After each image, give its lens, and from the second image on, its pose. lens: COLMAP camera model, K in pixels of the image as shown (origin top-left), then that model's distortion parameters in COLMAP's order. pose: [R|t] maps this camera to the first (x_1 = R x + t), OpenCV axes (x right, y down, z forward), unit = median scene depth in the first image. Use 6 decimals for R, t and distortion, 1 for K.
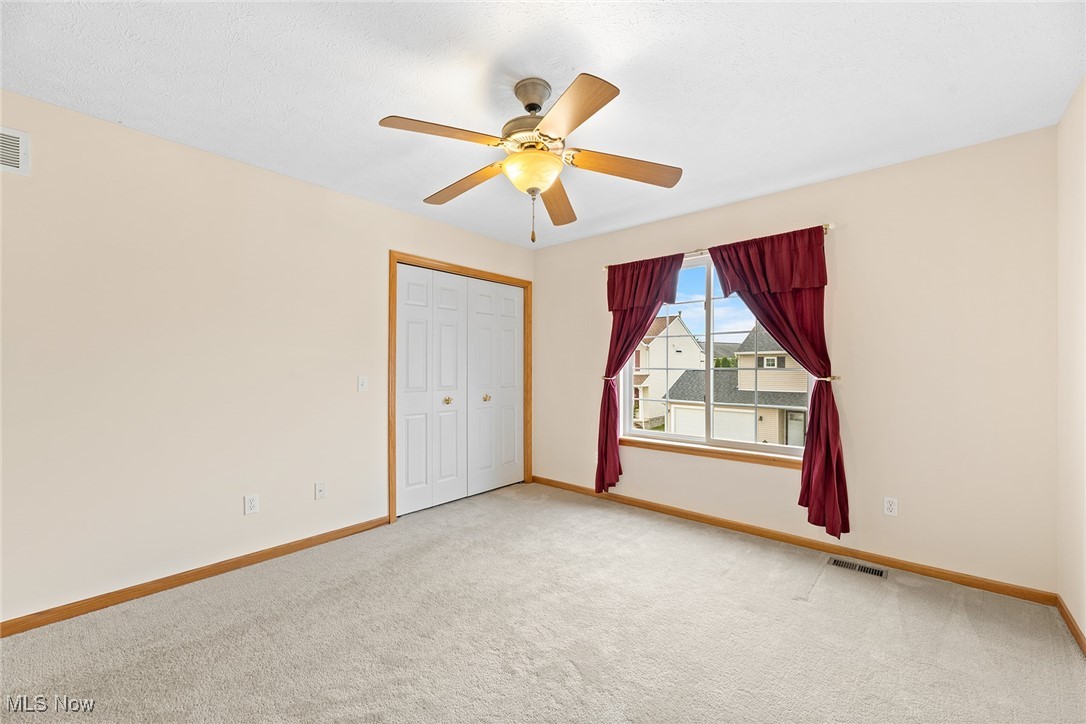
lens RADIAL K [[439.7, 0, 539.7], [0, 439.7, 362.5], [0, 0, 1]] dist [0.013059, -0.000017]
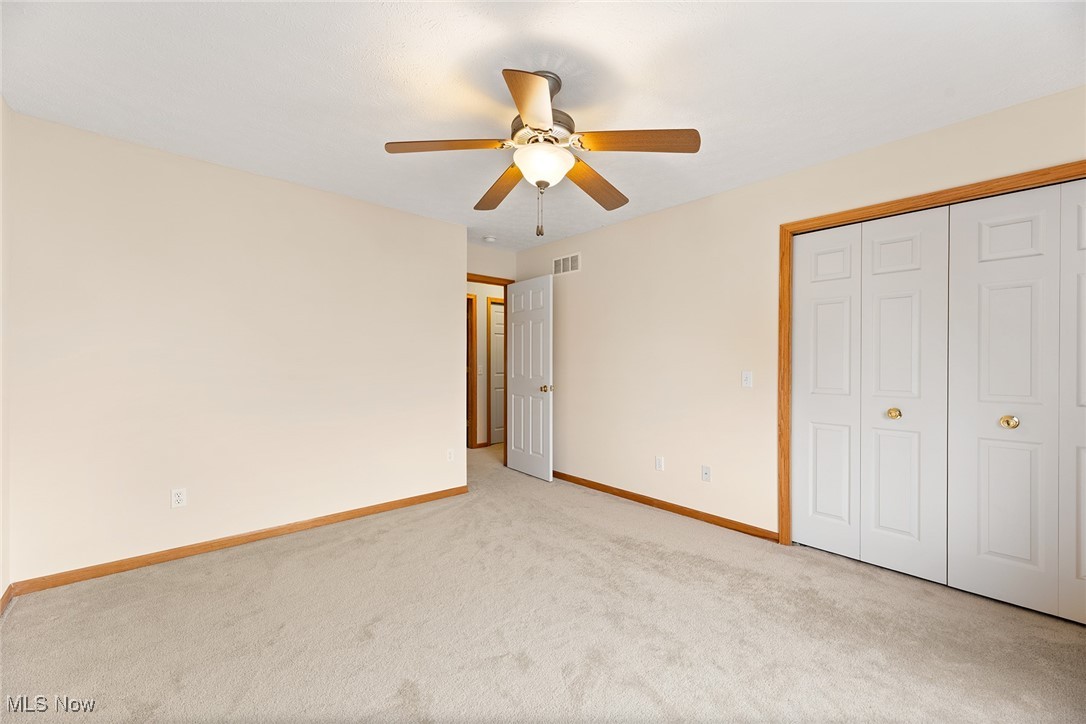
lens RADIAL K [[439.7, 0, 552.7], [0, 439.7, 357.0], [0, 0, 1]] dist [0.013059, -0.000017]
pose [[-0.105646, -0.015898, -0.994277, 0.575039], [0.004637, 0.999853, -0.016480, 0.014278], [0.994393, -0.006352, -0.105557, 0.660110]]
